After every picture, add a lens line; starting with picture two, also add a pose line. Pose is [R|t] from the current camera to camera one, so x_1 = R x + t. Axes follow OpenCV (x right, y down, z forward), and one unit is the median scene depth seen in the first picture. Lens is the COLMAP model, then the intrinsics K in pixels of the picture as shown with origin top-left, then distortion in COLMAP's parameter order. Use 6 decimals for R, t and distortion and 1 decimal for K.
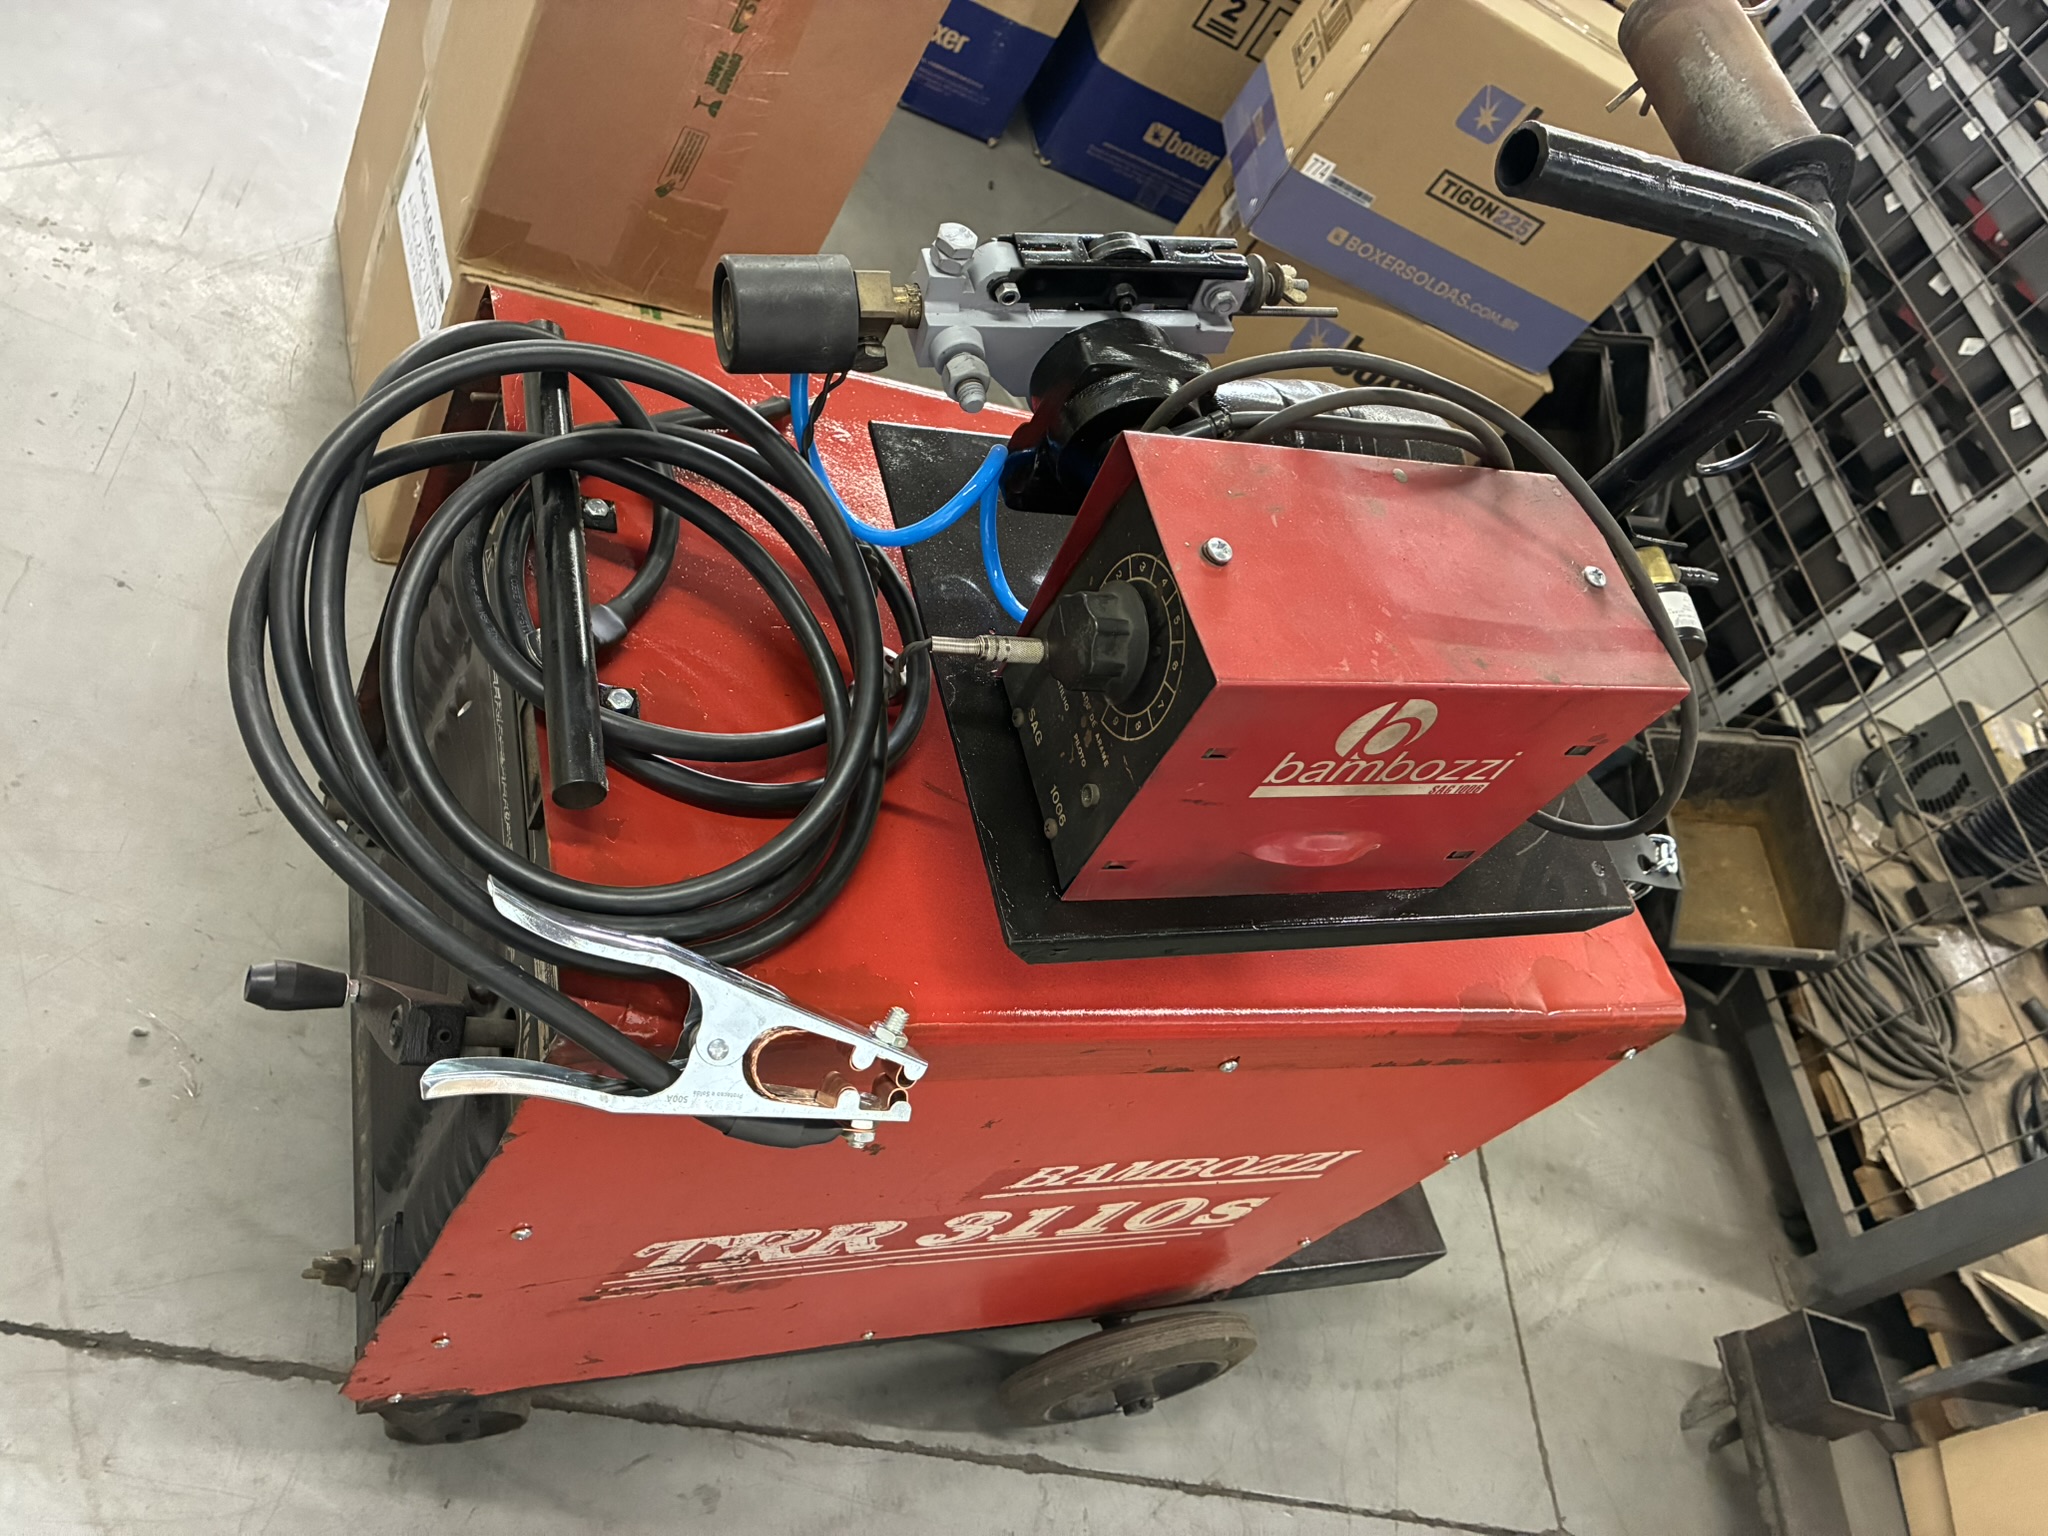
lens RADIAL K [[1549.5, 0, 1023.9], [0, 1549.5, 765.1], [0, 0, 1]] dist [0.000305, -0.025170]
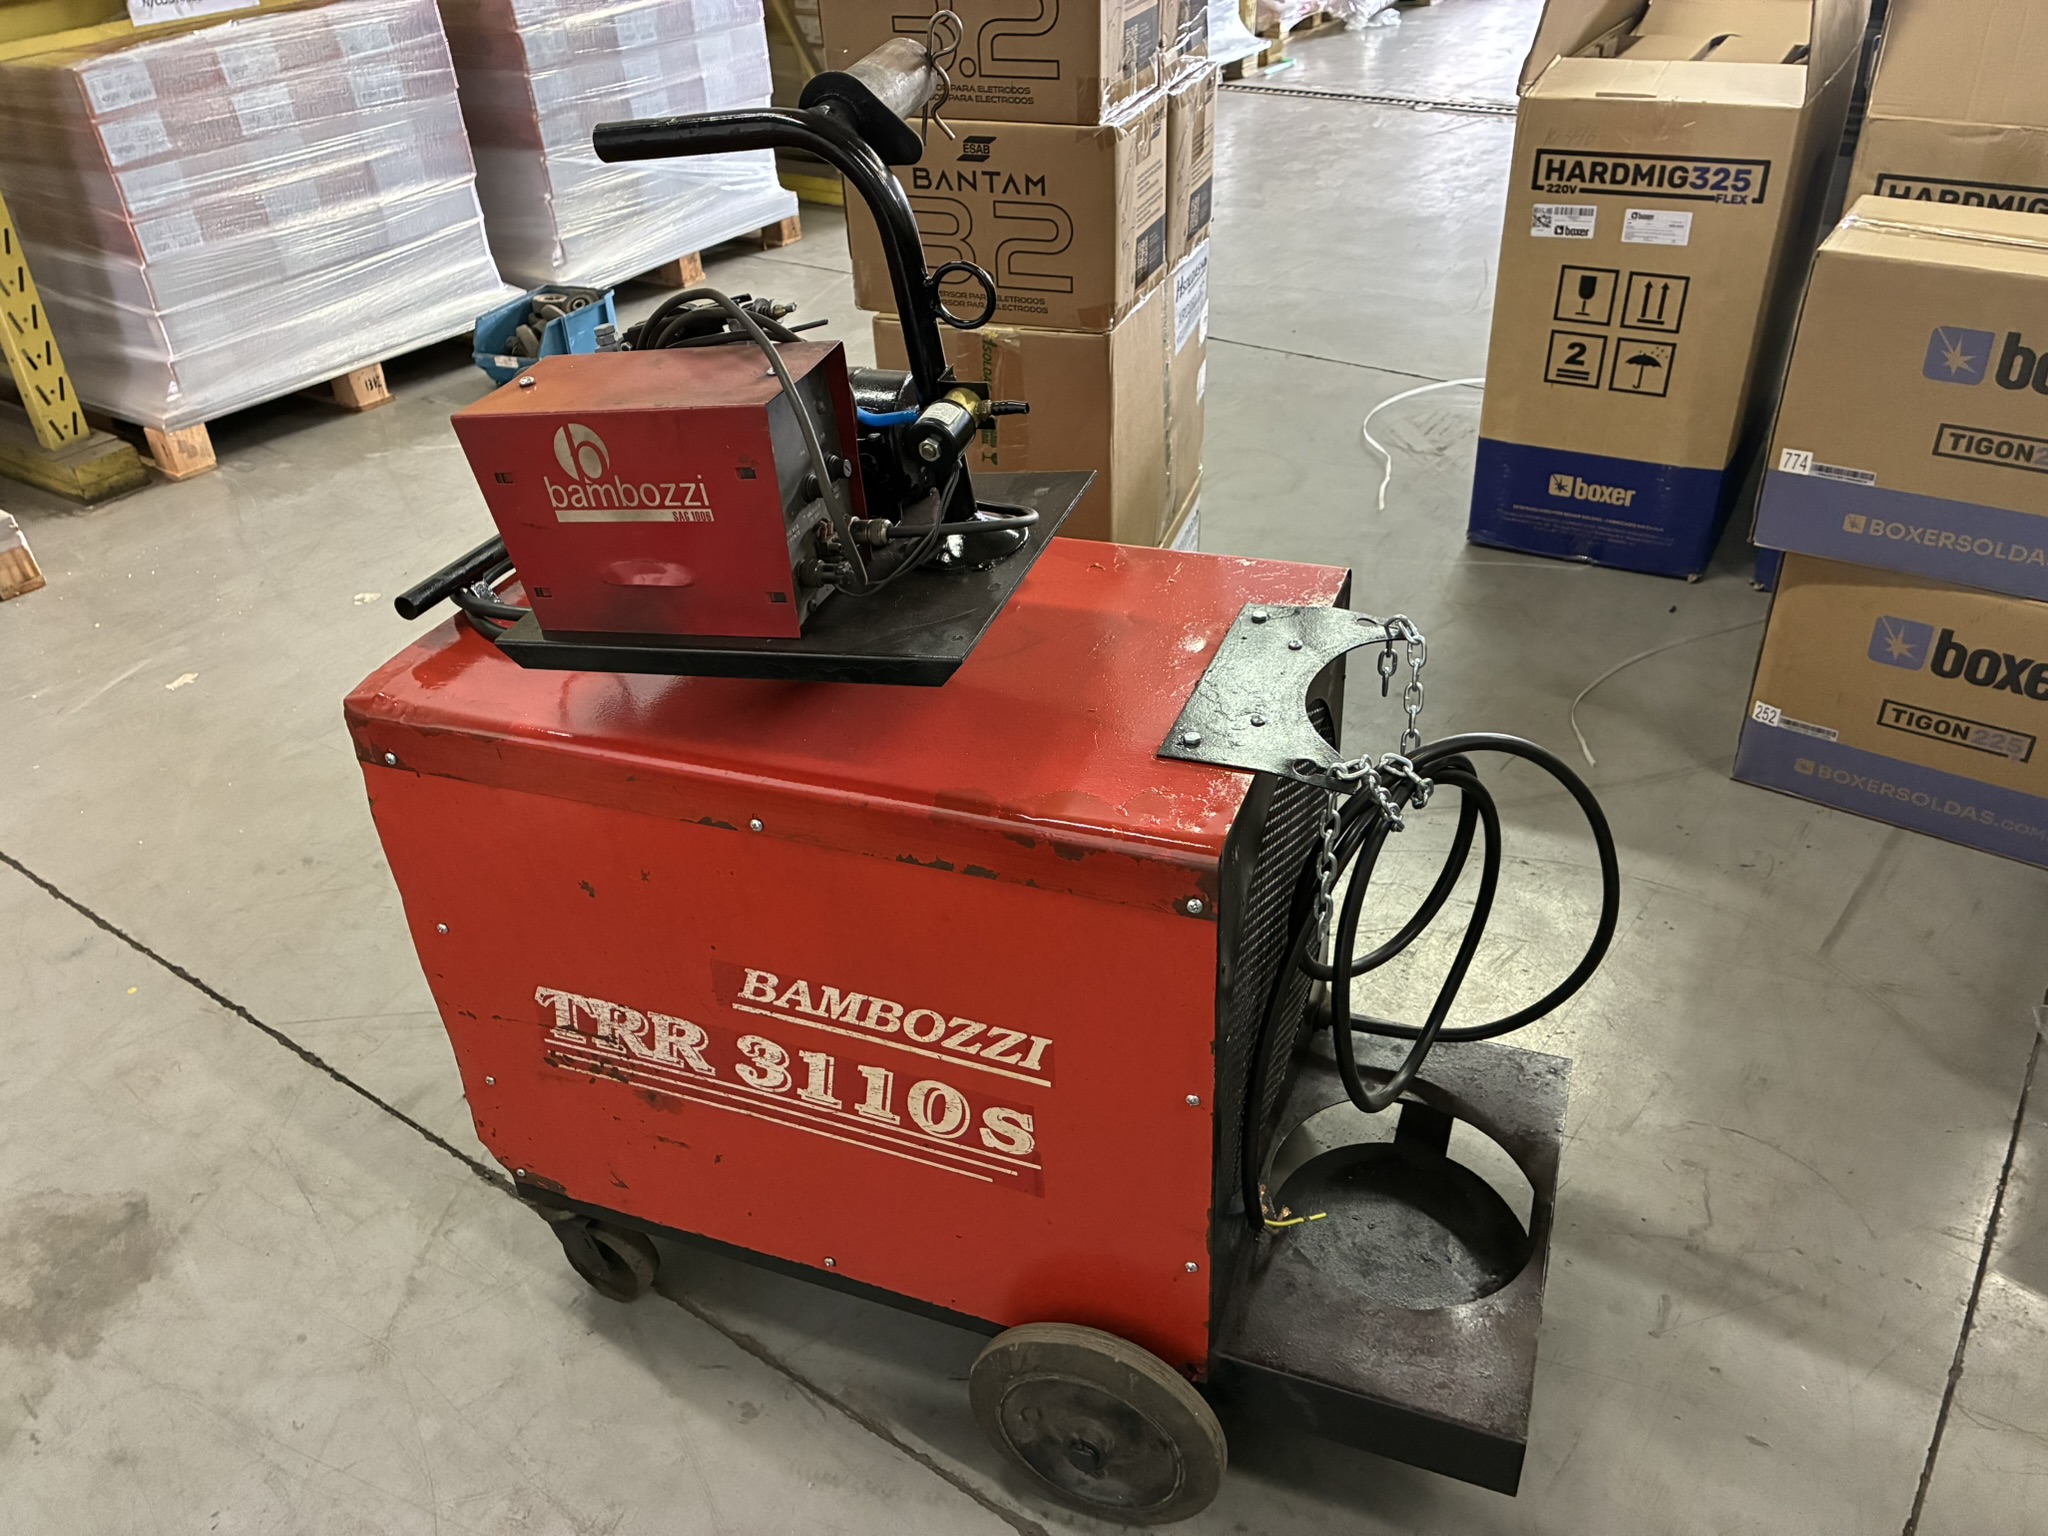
lens RADIAL K [[1549.5, 0, 1025.6], [0, 1549.5, 768.1], [0, 0, 1]] dist [0.000305, -0.025170]
pose [[0.676493, -0.149616, -0.721091, 0.537970], [-0.197460, 0.906444, -0.373321, 0.256958], [0.709483, 0.394936, 0.583660, 0.150879]]
